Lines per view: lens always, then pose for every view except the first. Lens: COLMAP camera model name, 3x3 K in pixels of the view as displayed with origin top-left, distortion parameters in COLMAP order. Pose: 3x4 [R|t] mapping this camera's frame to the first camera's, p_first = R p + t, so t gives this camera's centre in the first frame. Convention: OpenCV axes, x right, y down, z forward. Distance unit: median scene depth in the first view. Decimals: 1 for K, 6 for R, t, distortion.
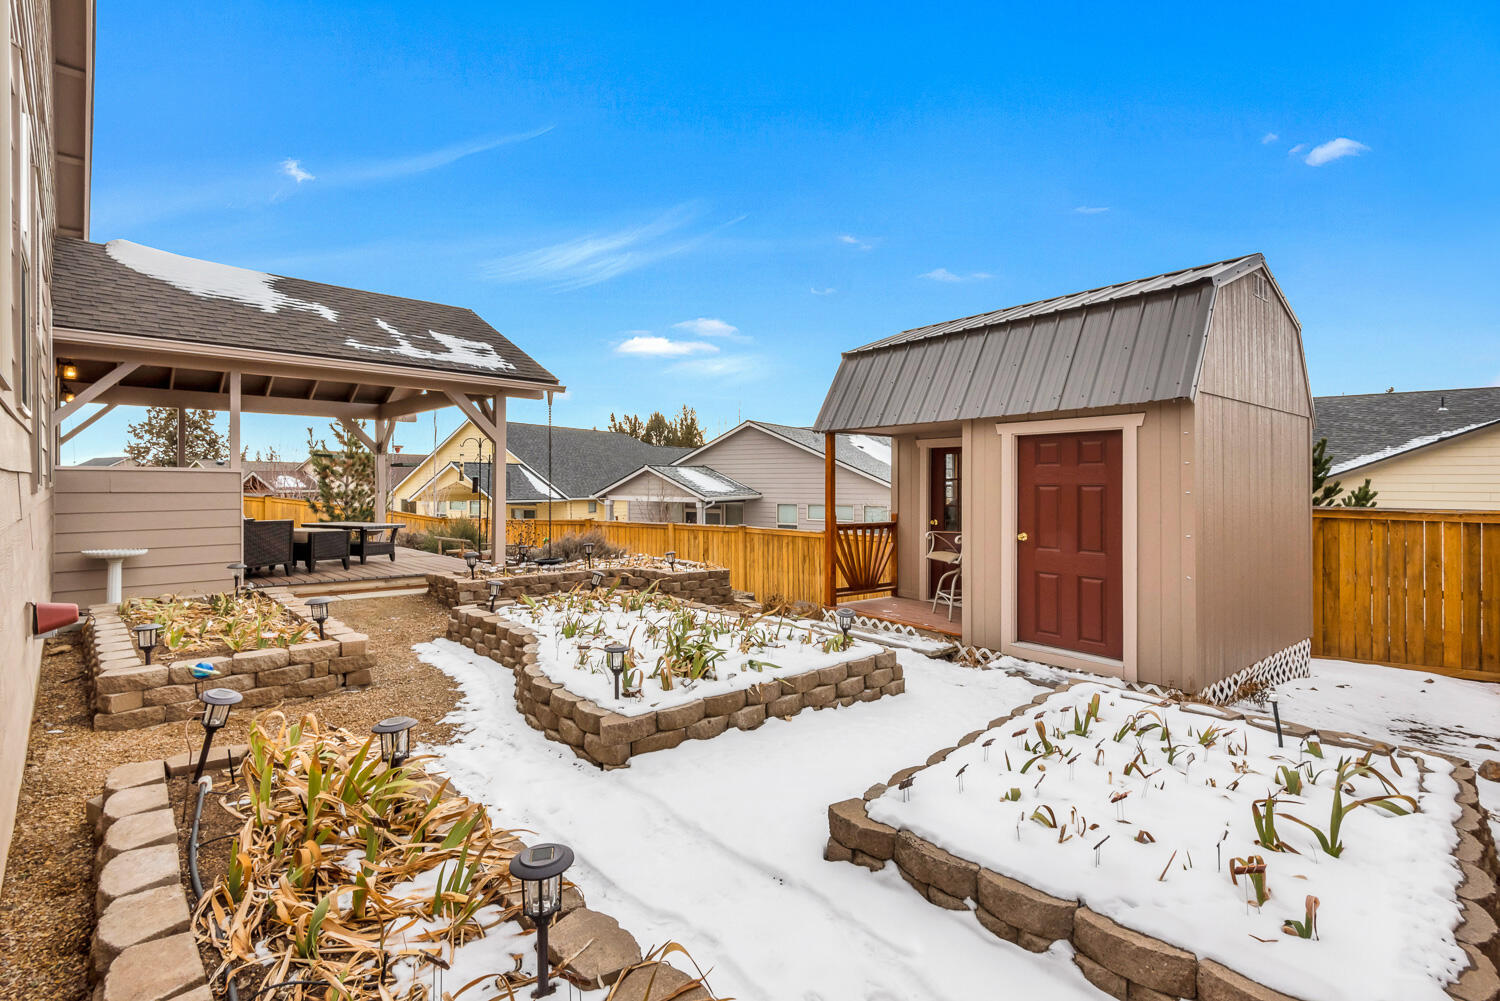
lens RADIAL K [[690.0, 0, 750.0], [0, 690.0, 500.5], [0, 0, 1]] dist [0.009056, -0.000011]
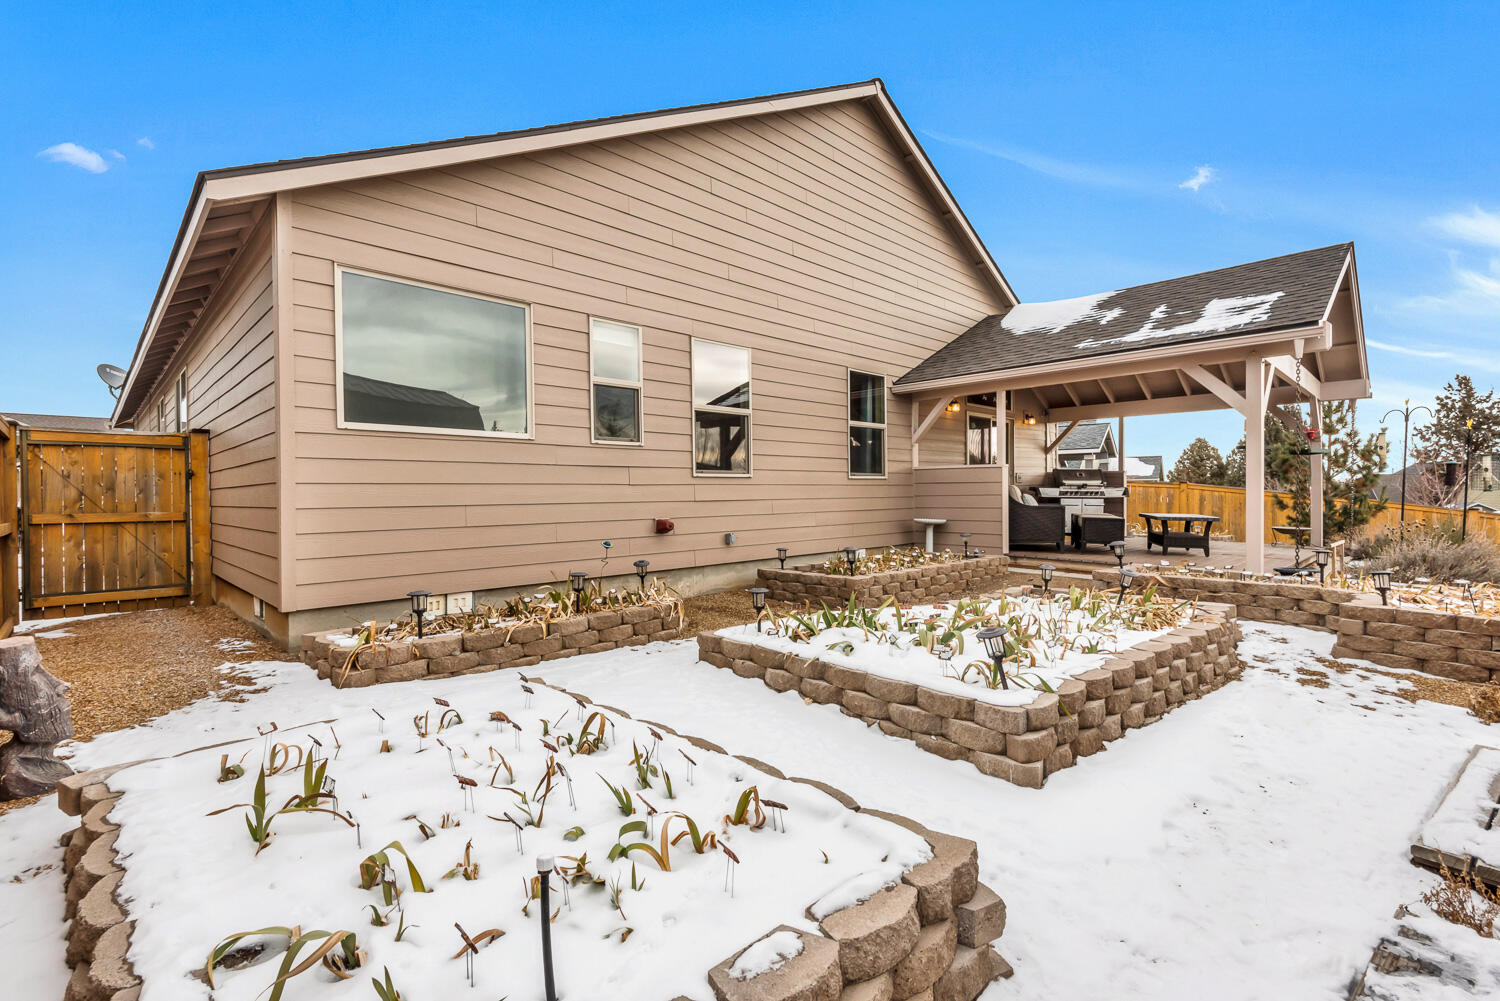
lens RADIAL K [[687.1, 0, 750.0], [0, 687.1, 500.5], [0, 0, 1]] dist [0.001696, -0.000236]
pose [[0.009135, 0.006112, -0.999940, 0.423774], [-0.016733, 0.999842, 0.005959, 0.018713], [0.999818, 0.016677, 0.009236, 0.396888]]
